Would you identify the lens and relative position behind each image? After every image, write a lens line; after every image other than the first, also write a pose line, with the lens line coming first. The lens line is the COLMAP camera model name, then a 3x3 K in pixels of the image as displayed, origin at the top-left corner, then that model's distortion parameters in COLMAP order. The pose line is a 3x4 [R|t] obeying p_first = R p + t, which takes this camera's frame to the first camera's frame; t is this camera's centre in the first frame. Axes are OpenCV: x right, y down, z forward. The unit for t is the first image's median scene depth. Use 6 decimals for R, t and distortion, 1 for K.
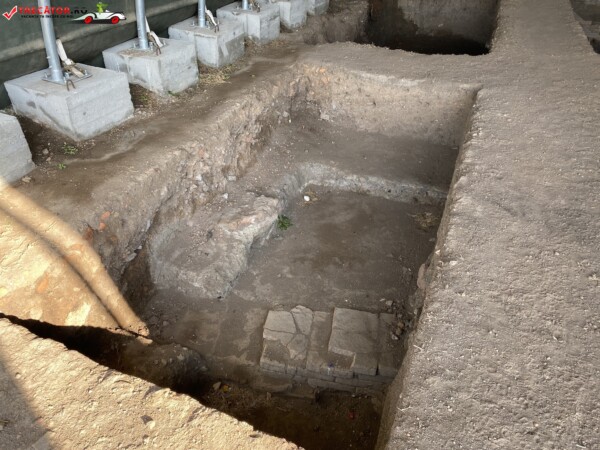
lens RADIAL K [[445.0, 0, 309.6], [0, 445.0, 225.5], [0, 0, 1]] dist [-0.000997, 0.050385]
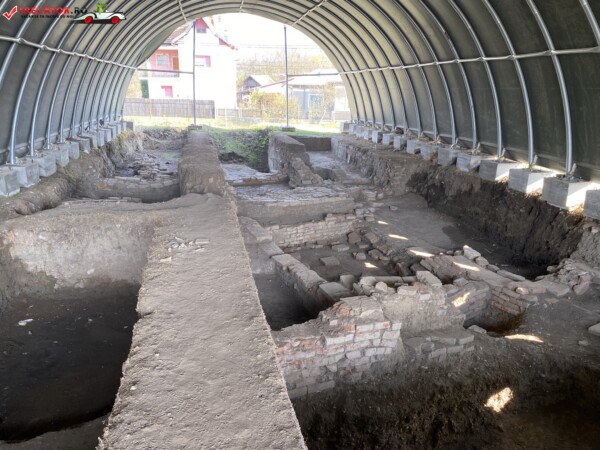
lens RADIAL K [[458.3, 0, 292.2], [0, 458.3, 225.8], [0, 0, 1]] dist [0.043204, -0.052729]
pose [[0.838675, -0.143263, 0.525452, 0.340464], [0.308455, 0.920081, -0.241468, -0.440375], [-0.448865, 0.364591, 0.815839, 0.474413]]
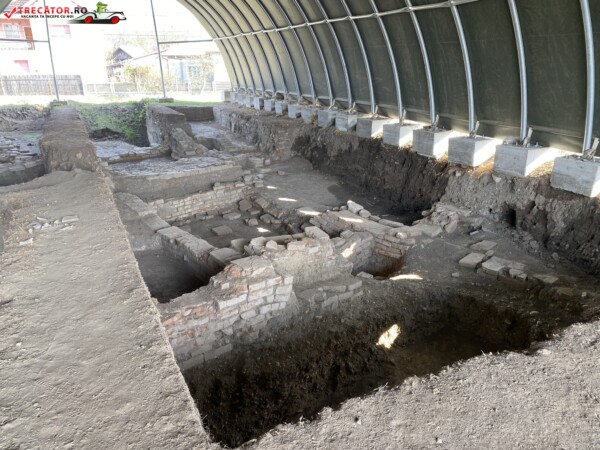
lens RADIAL K [[458.3, 0, 292.2], [0, 458.3, 225.8], [0, 0, 1]] dist [0.043204, -0.052729]
pose [[0.680716, -0.255271, 0.686631, 0.369058], [0.441560, 0.890882, -0.106551, -0.411892], [-0.584508, 0.375720, 0.719156, 0.494702]]
